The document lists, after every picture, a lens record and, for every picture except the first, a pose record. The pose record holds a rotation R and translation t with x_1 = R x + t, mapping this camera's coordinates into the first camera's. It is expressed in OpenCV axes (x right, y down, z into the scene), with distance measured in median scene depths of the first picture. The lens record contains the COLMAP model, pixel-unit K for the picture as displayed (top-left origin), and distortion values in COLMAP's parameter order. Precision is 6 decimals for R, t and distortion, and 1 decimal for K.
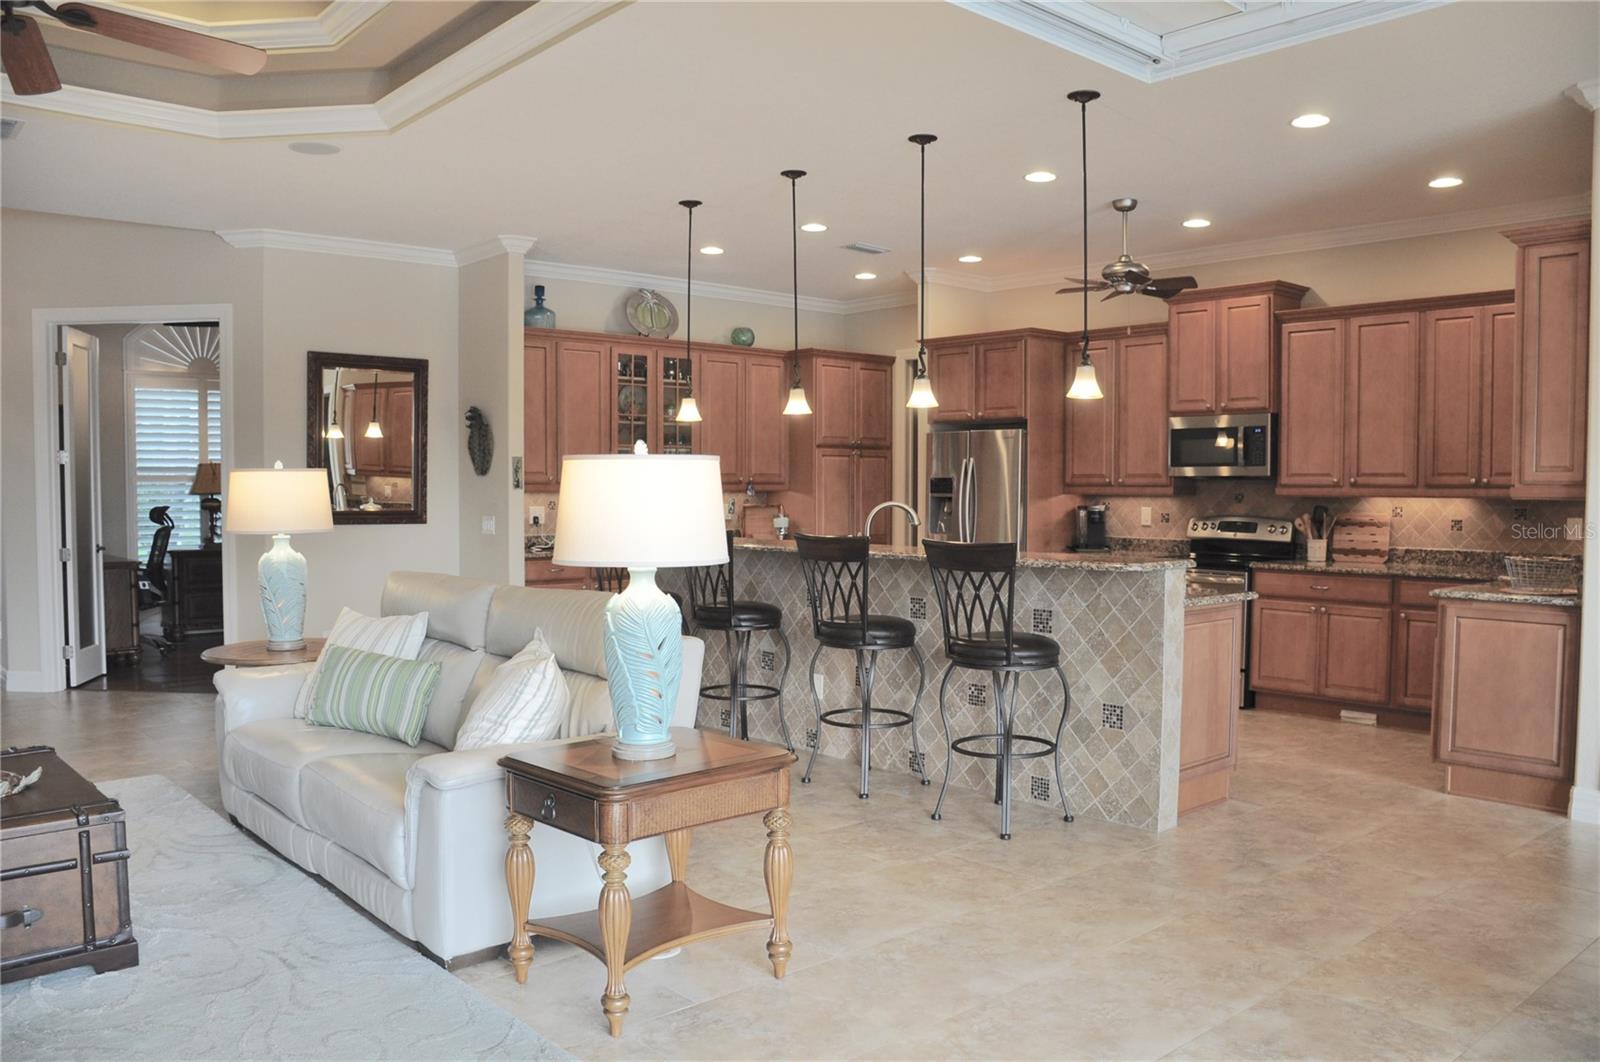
lens RADIAL K [[1244.4, 0, 806.0], [0, 1244.4, 532.2], [0, 0, 1]] dist [-0.139959, 0.100293]
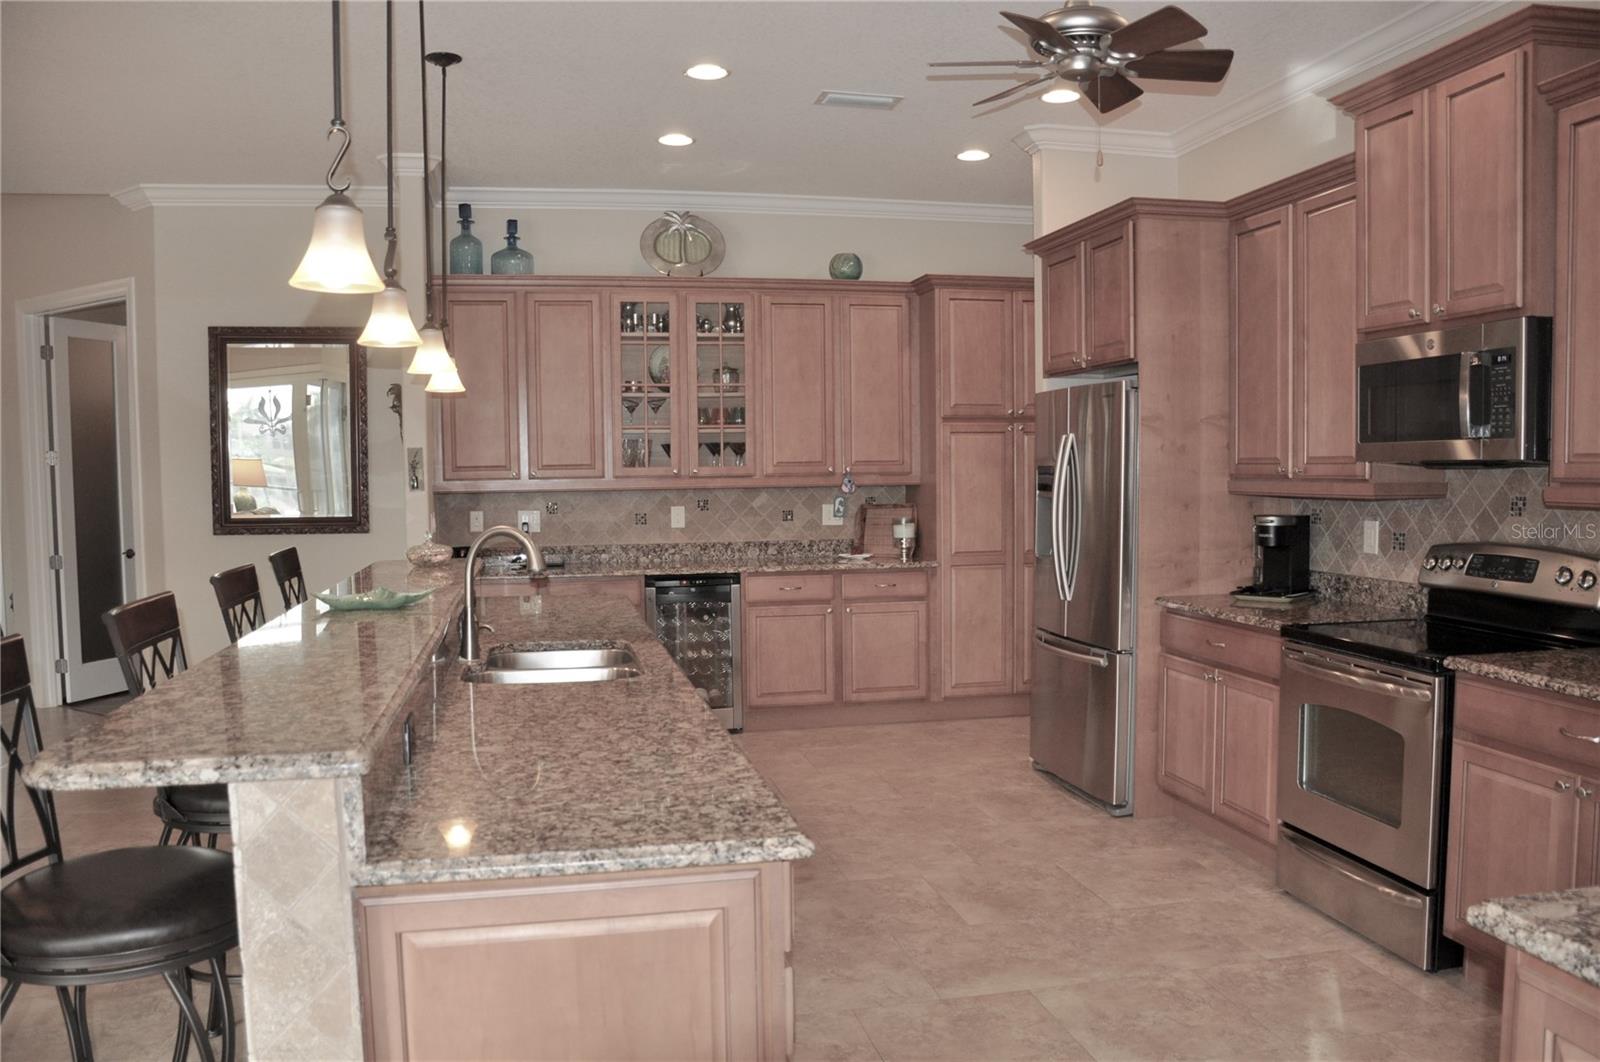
lens RADIAL K [[1244.4, 0, 802.2], [0, 1244.4, 542.1], [0, 0, 1]] dist [-0.139959, 0.100293]
pose [[0.873395, 0.017404, -0.486702, 0.316305], [-0.004903, 0.999625, 0.026946, -0.023175], [0.486988, -0.021148, 0.873152, 0.429647]]
